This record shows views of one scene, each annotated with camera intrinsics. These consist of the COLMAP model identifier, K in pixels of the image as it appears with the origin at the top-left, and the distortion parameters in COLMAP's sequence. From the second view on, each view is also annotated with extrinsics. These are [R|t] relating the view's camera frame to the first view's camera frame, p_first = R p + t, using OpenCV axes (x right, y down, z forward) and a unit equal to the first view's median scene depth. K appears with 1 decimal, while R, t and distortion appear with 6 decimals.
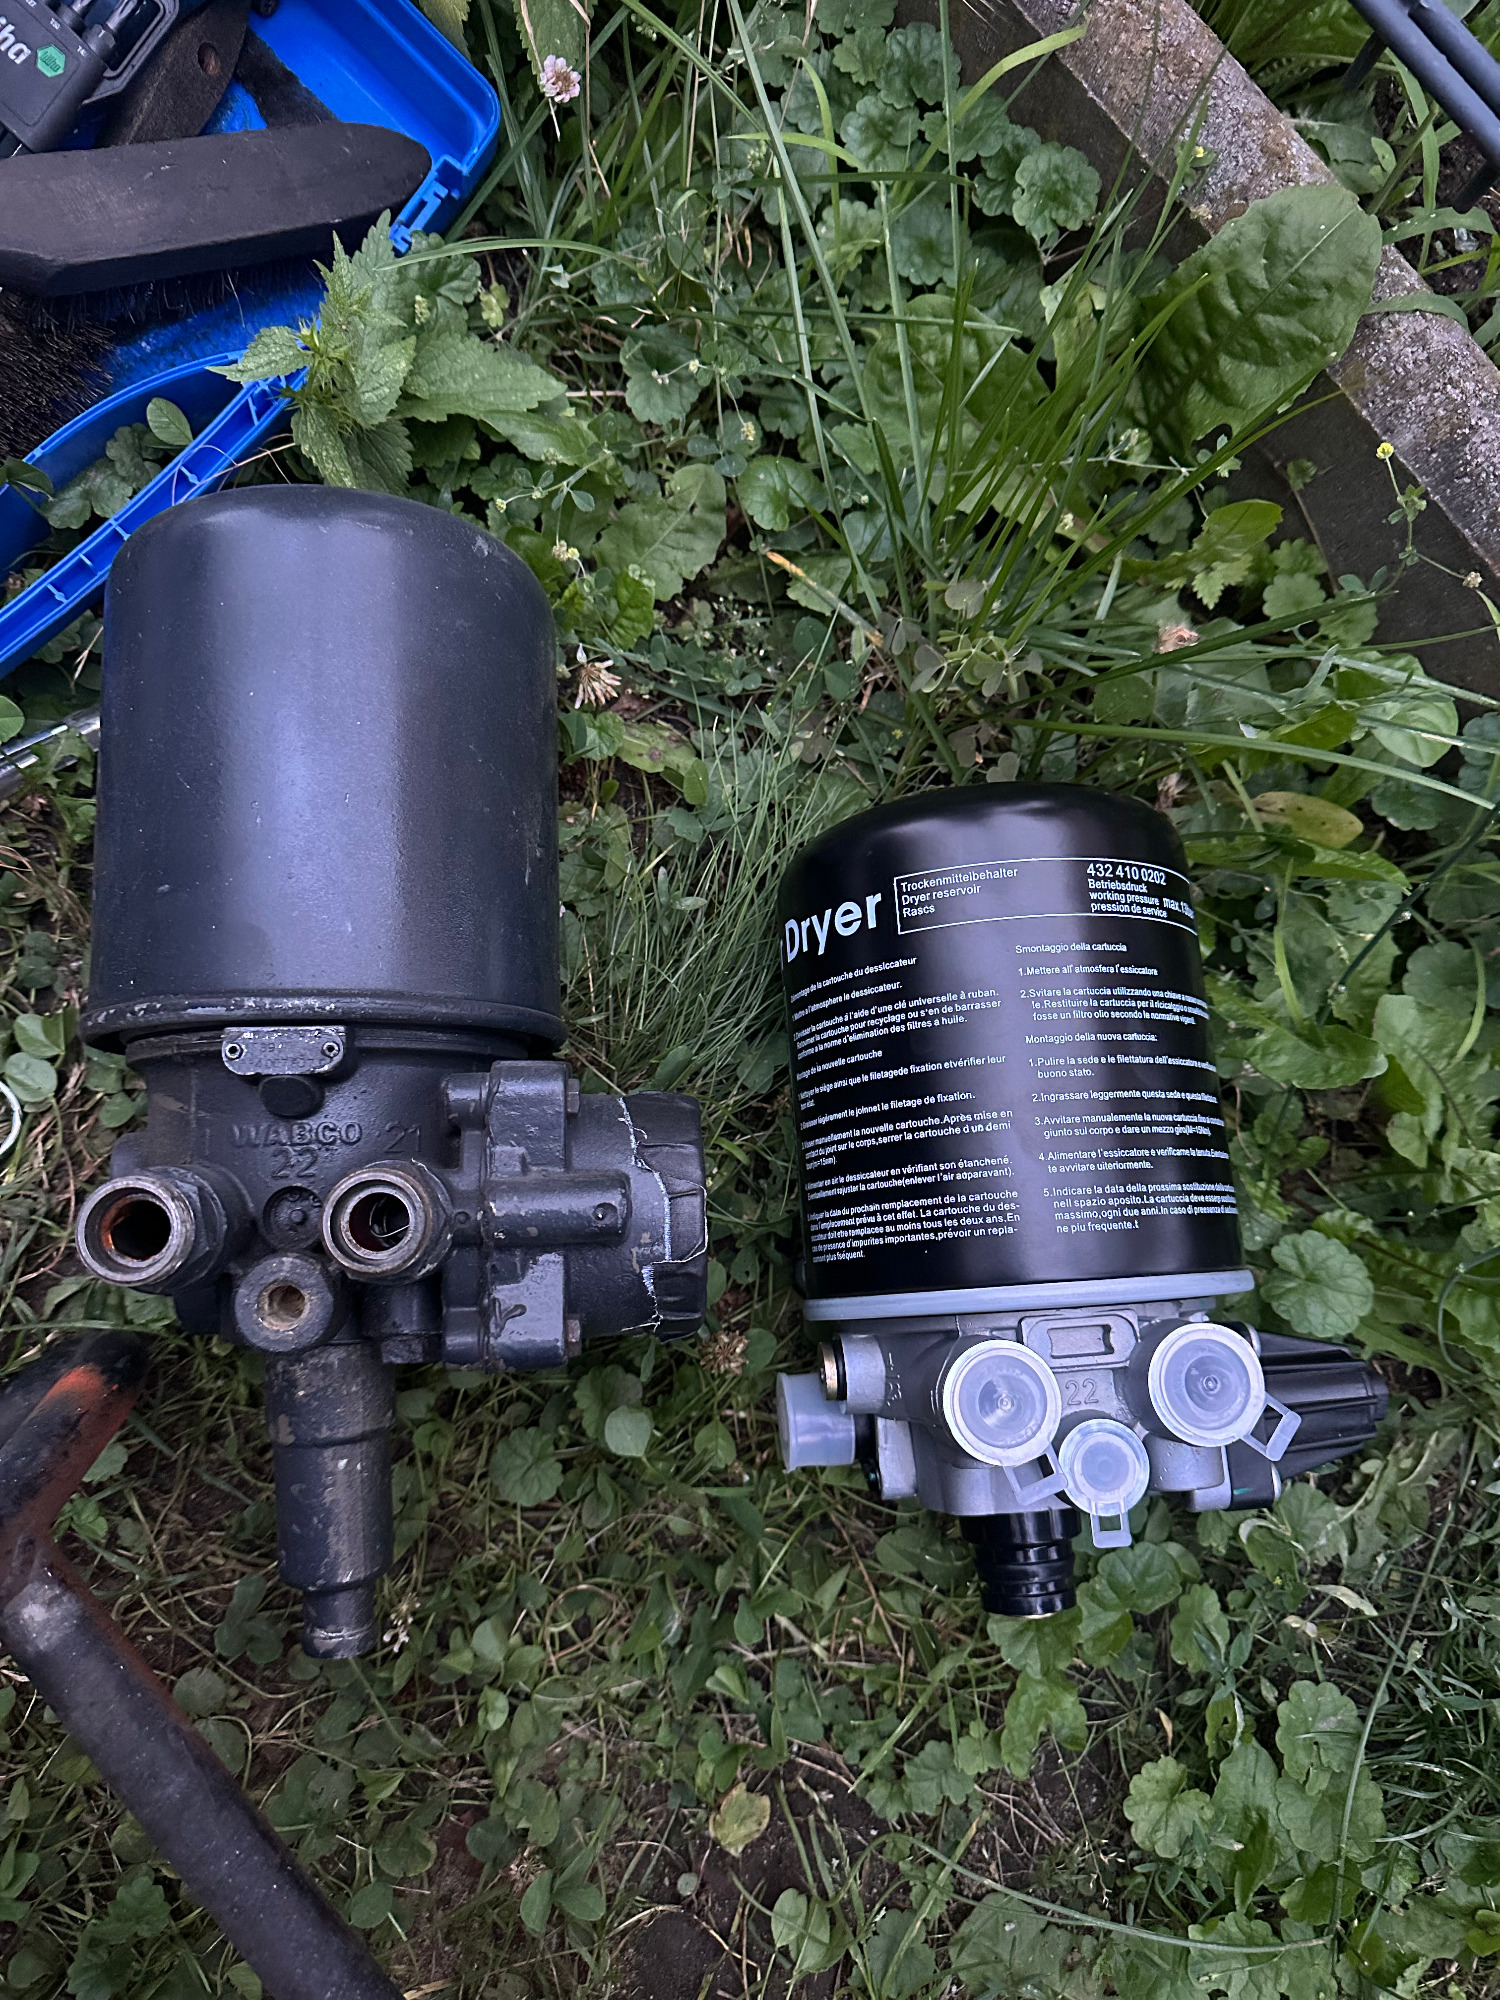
lens RADIAL K [[1465.5, 0, 748.2], [0, 1465.5, 997.9], [0, 0, 1]] dist [-0.011106, 0.001086]
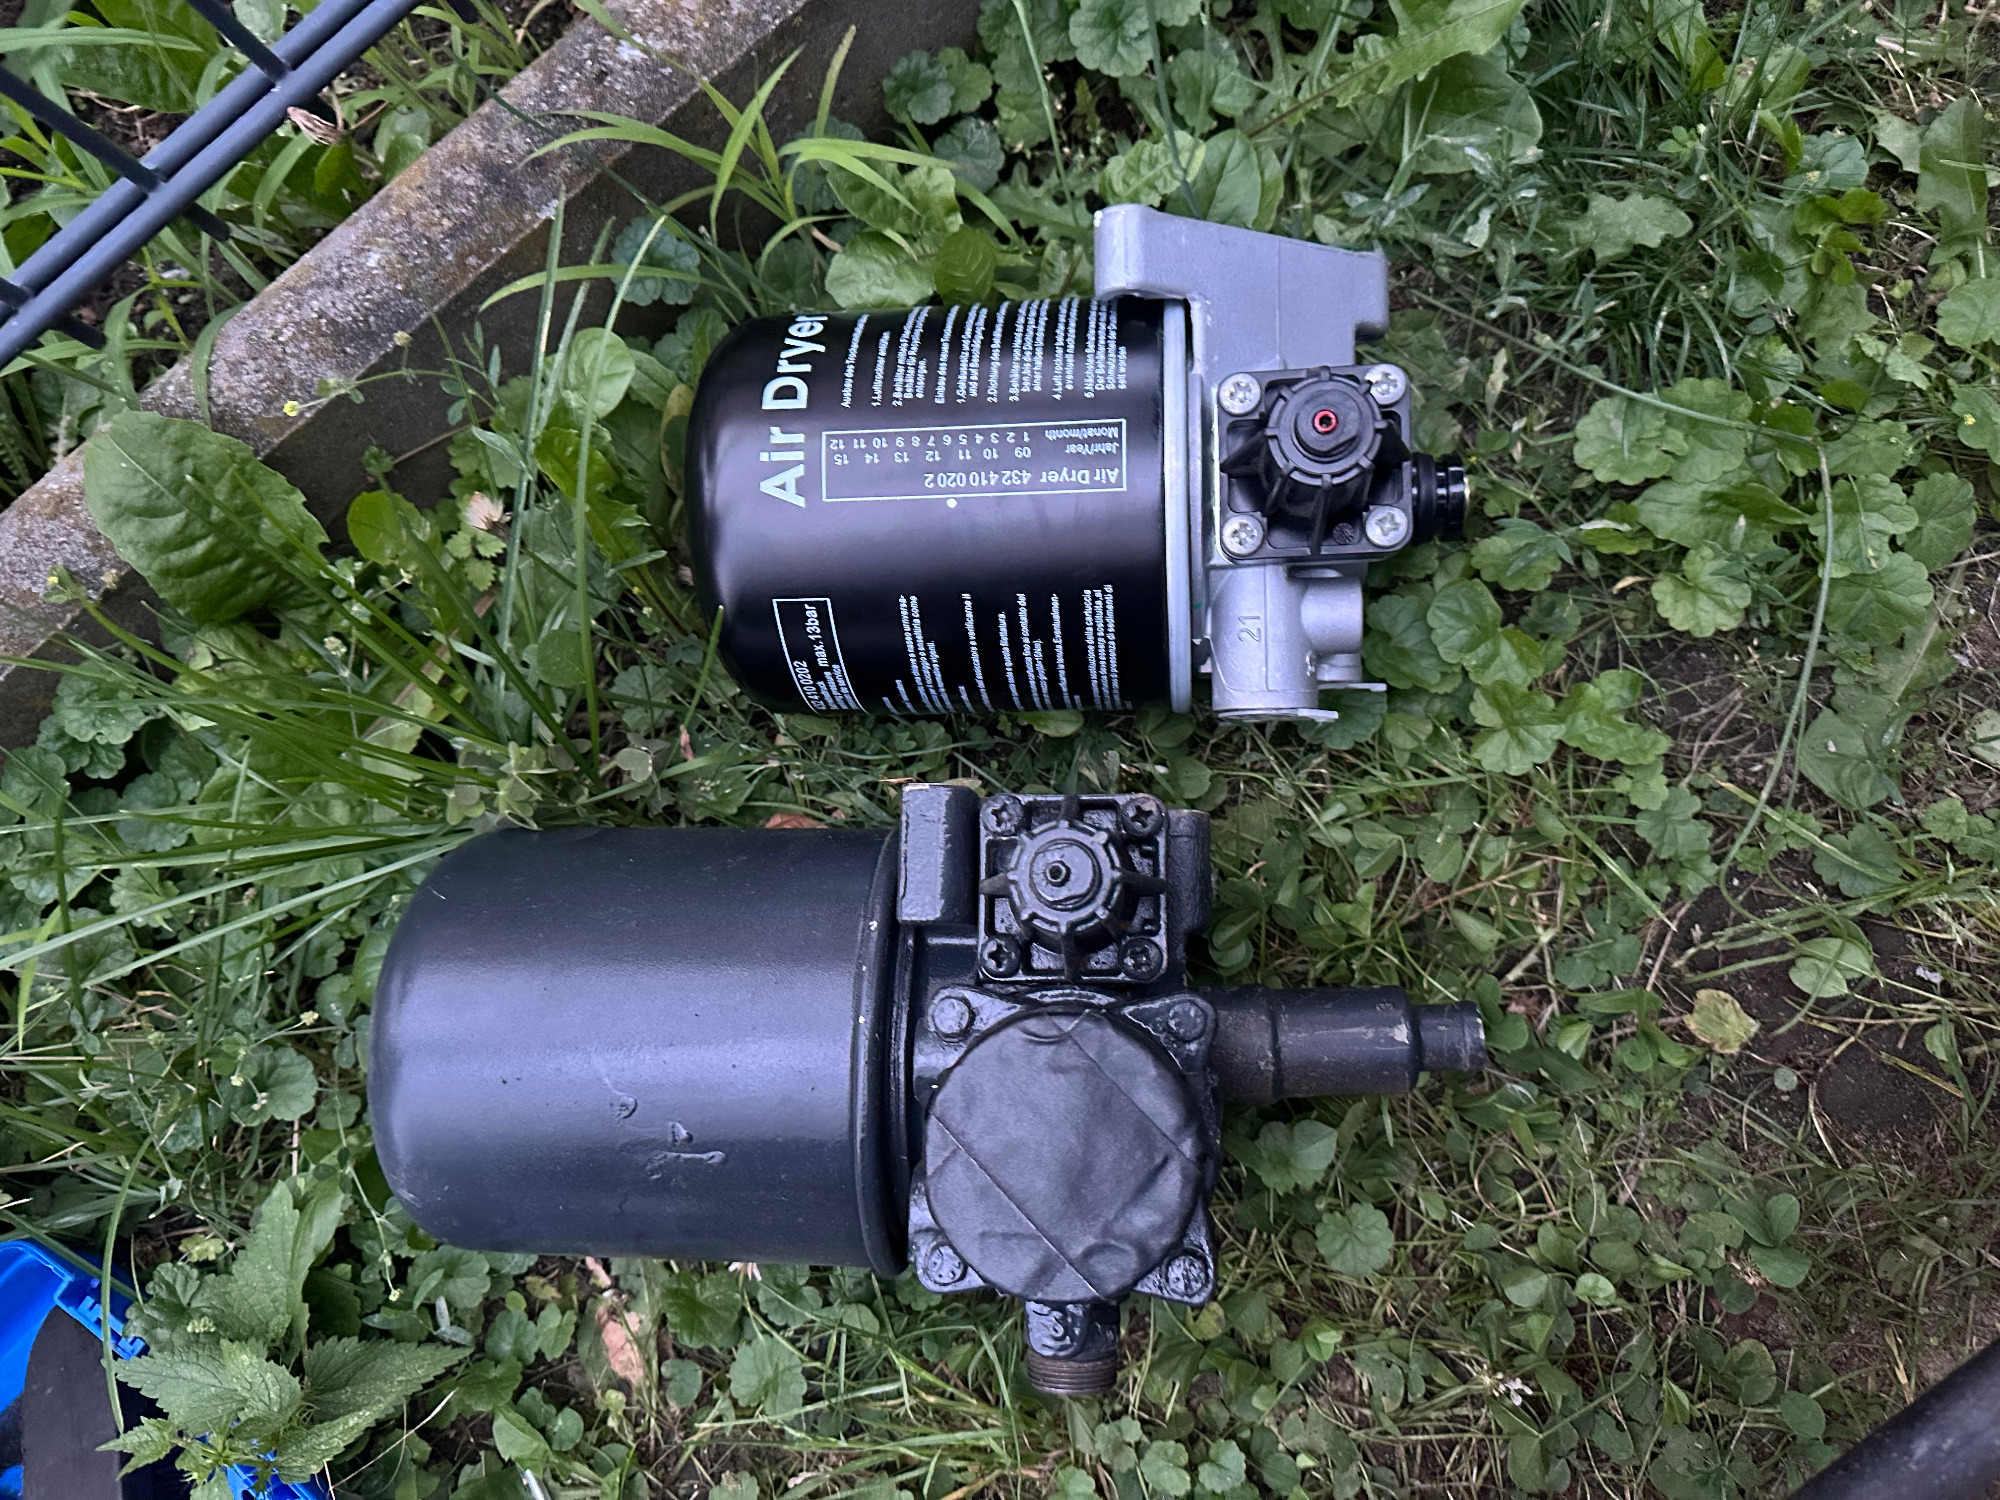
lens RADIAL K [[1465.5, 0, 995.8], [0, 1465.5, 742.6], [0, 0, 1]] dist [-0.011106, 0.001086]
pose [[0.007236, -0.999618, 0.026682, 0.154902], [0.999276, 0.006232, -0.037545, 0.114189], [0.037364, 0.026934, 0.998939, -0.003360]]
